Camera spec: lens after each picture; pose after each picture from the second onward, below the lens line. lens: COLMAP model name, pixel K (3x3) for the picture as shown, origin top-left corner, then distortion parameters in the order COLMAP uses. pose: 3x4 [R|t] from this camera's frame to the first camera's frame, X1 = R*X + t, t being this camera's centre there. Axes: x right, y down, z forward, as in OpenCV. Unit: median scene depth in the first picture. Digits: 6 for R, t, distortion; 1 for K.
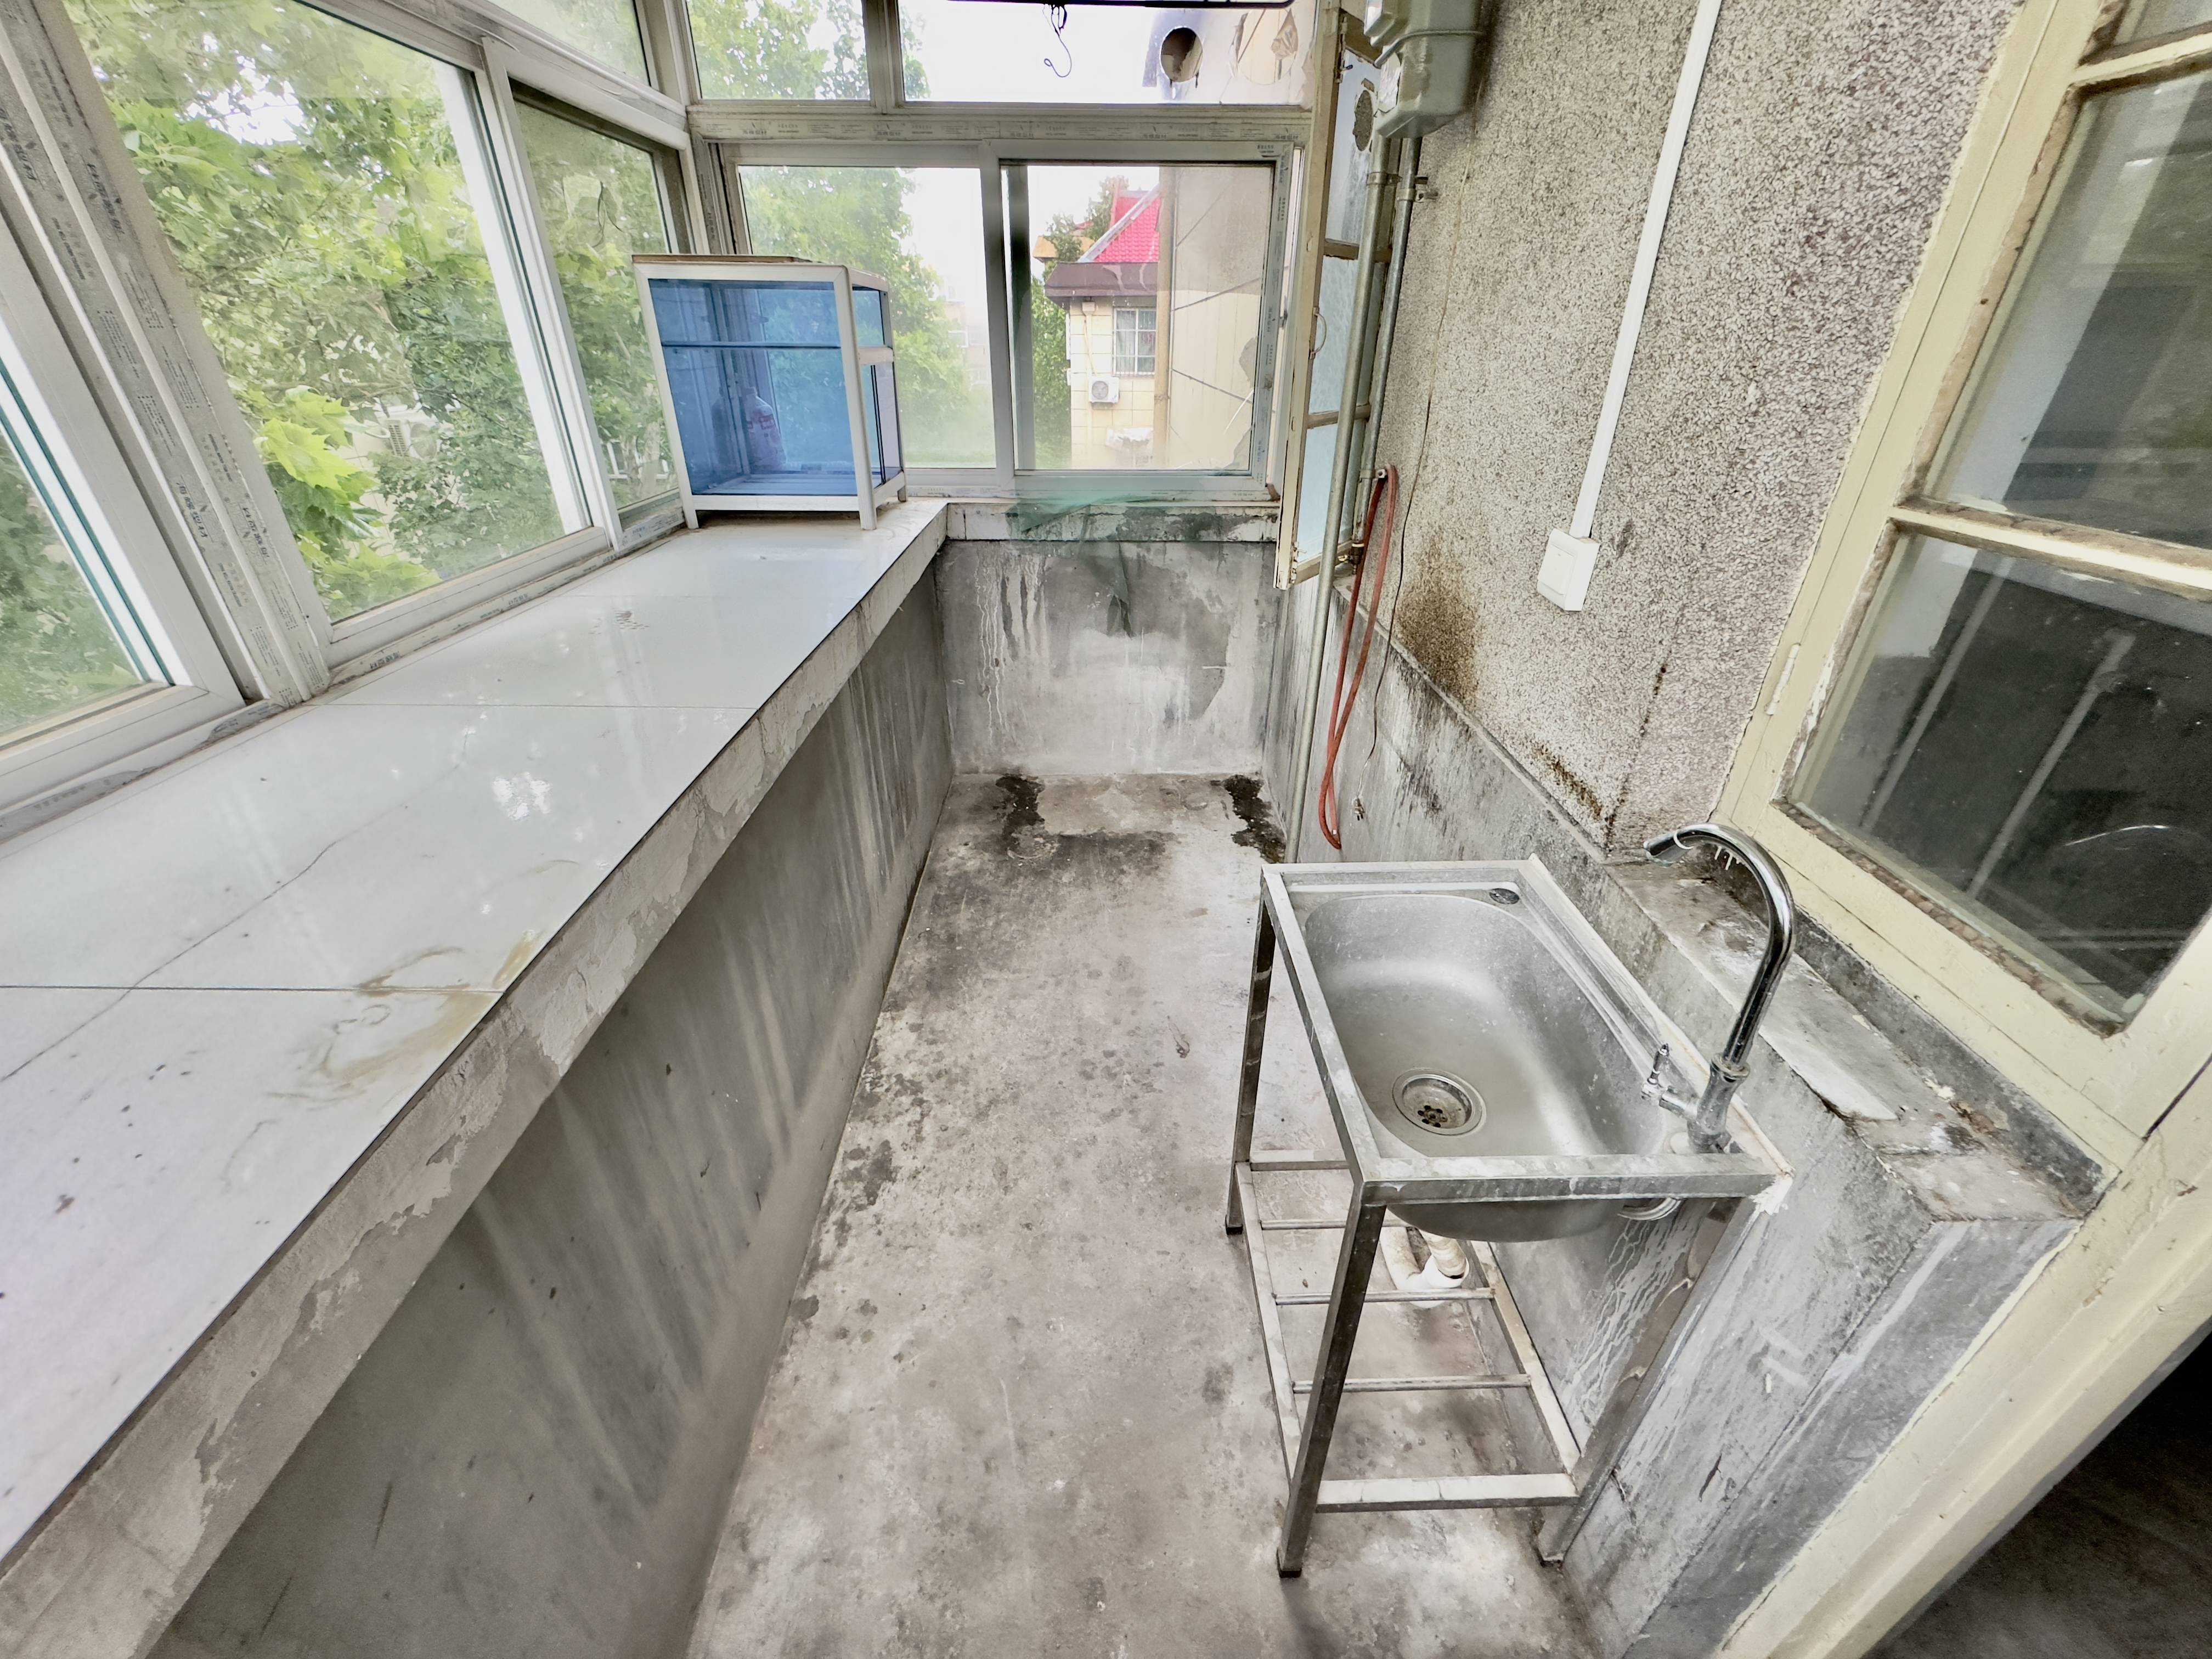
lens RADIAL K [[883.7, 0, 1106.2], [0, 883.7, 827.0], [0, 0, 1]] dist [0.001114, 0.000097]
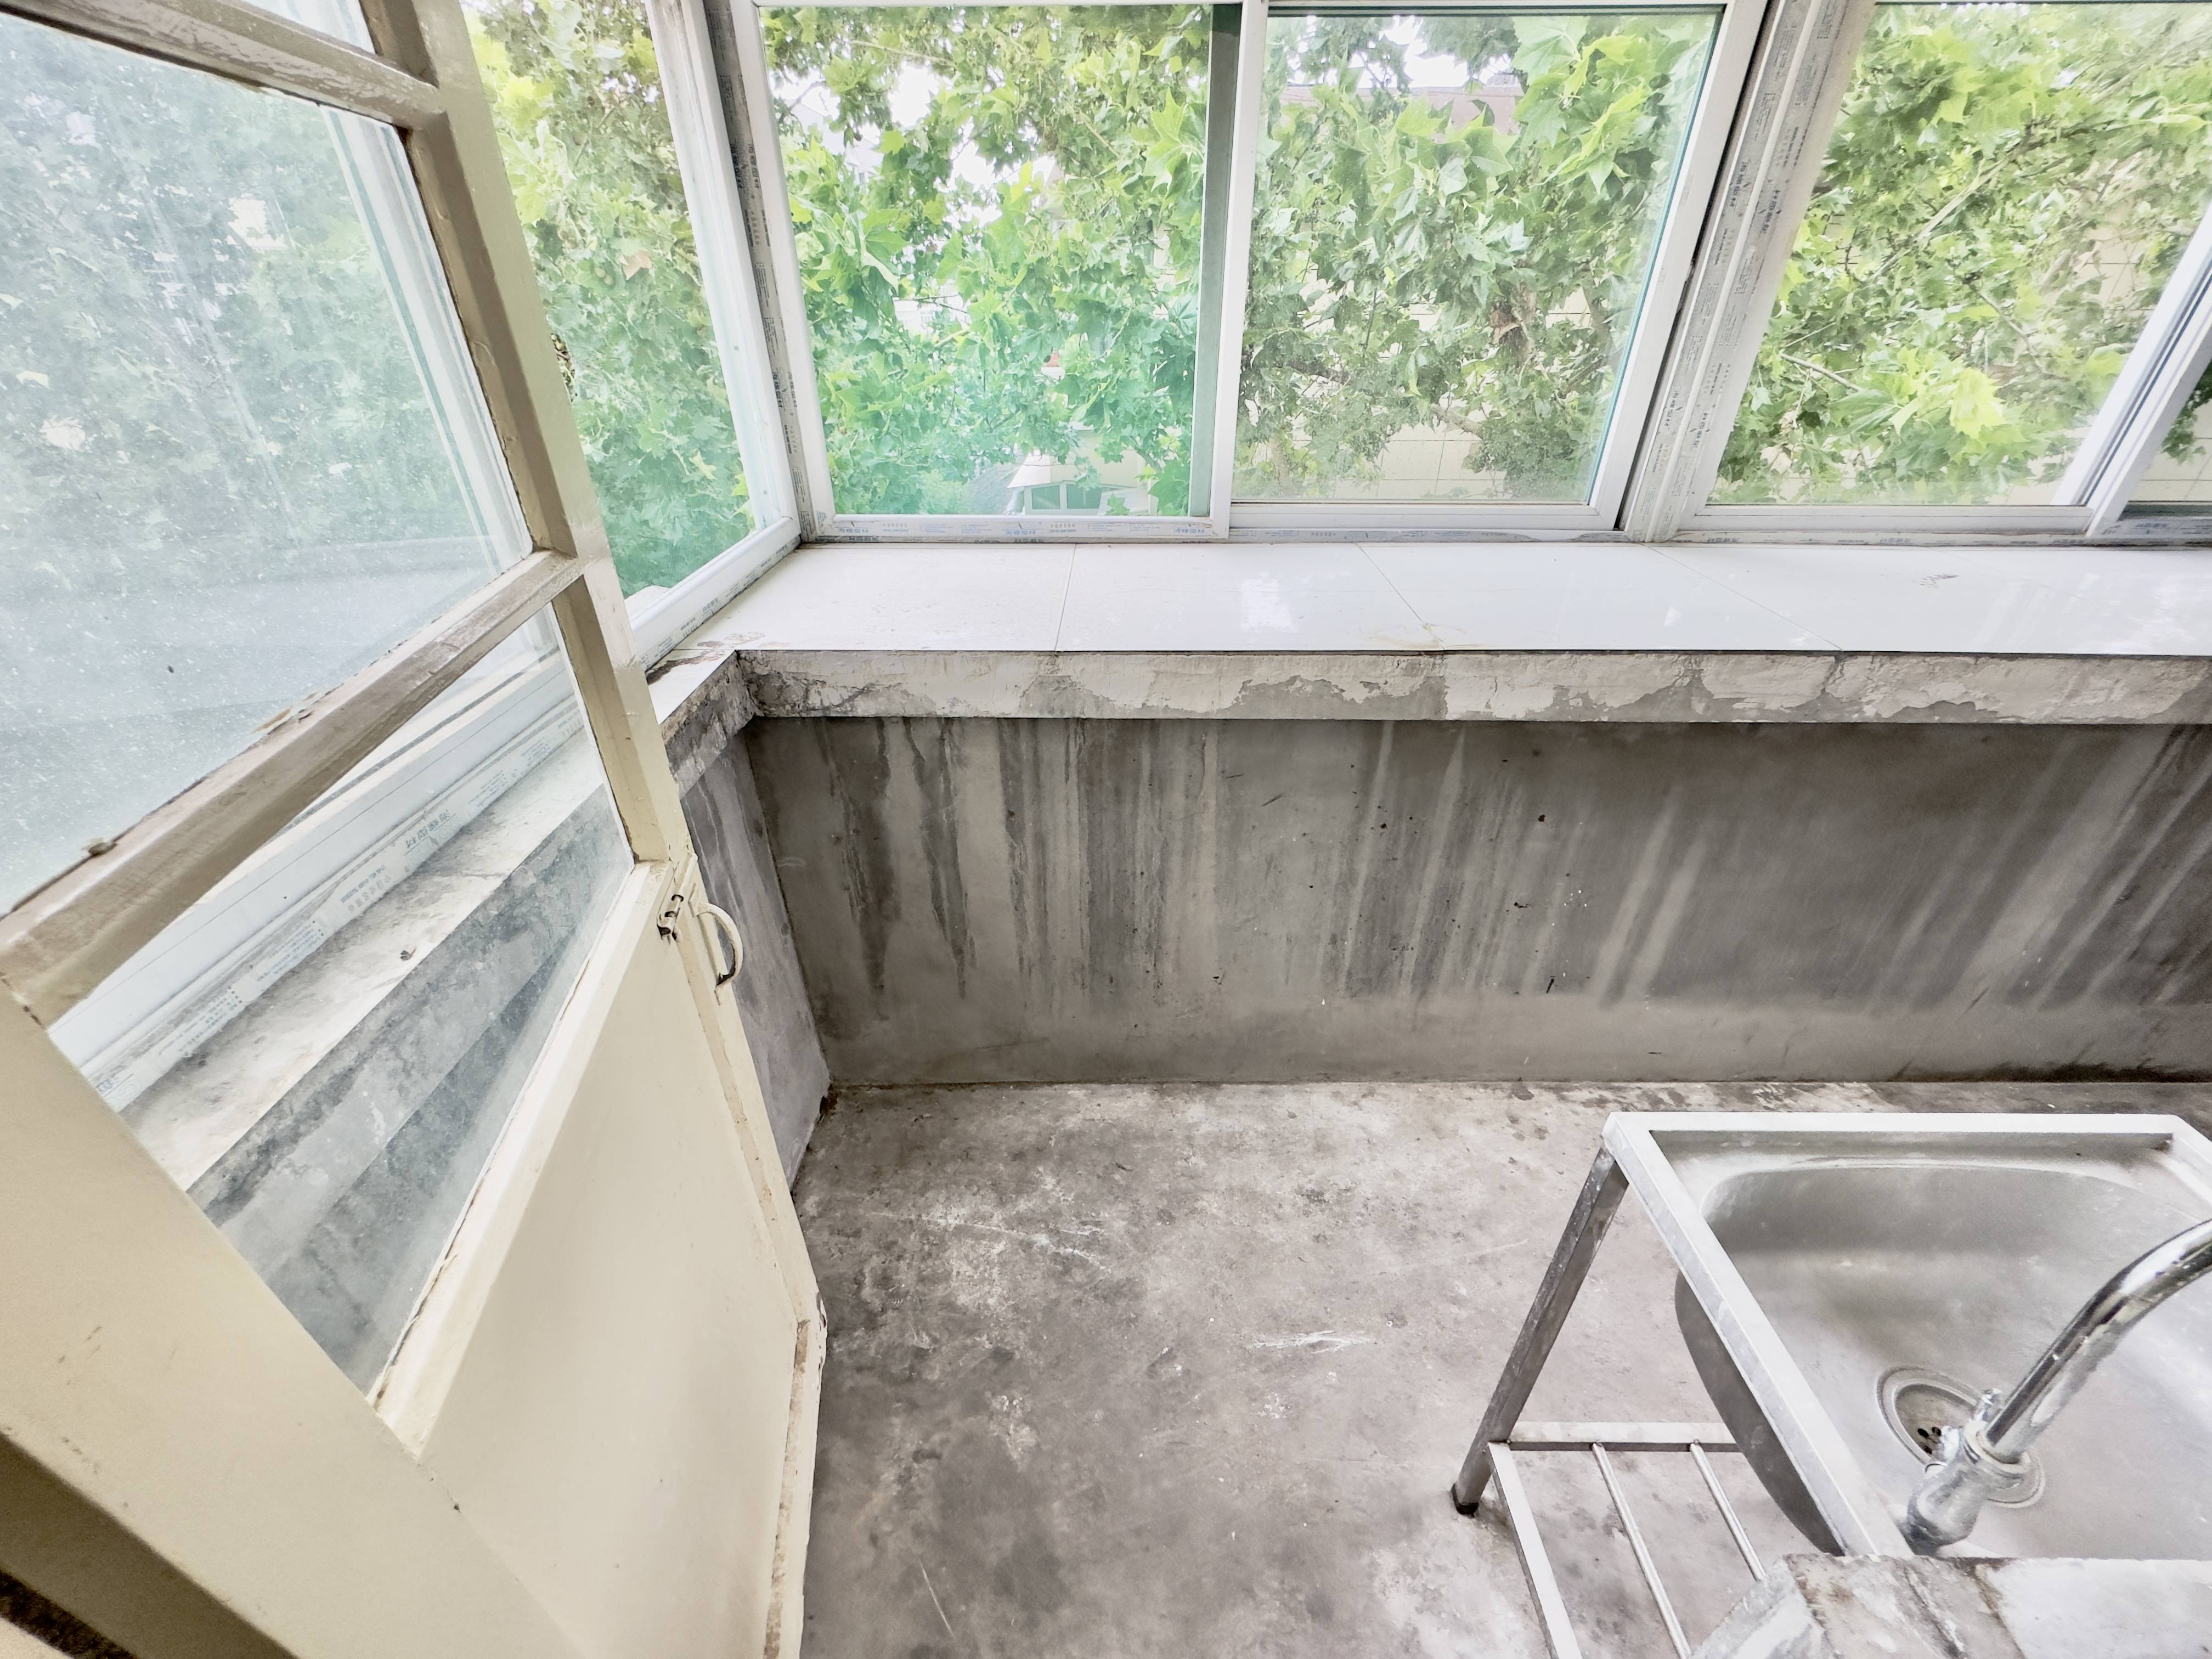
lens RADIAL K [[883.7, 0, 1104.4], [0, 883.7, 830.3], [0, 0, 1]] dist [0.001114, 0.000097]
pose [[-0.029465, 0.524384, -0.850972, 0.618145], [-0.485652, 0.736592, 0.470717, -0.036626], [0.873655, 0.427146, 0.232964, 0.035122]]
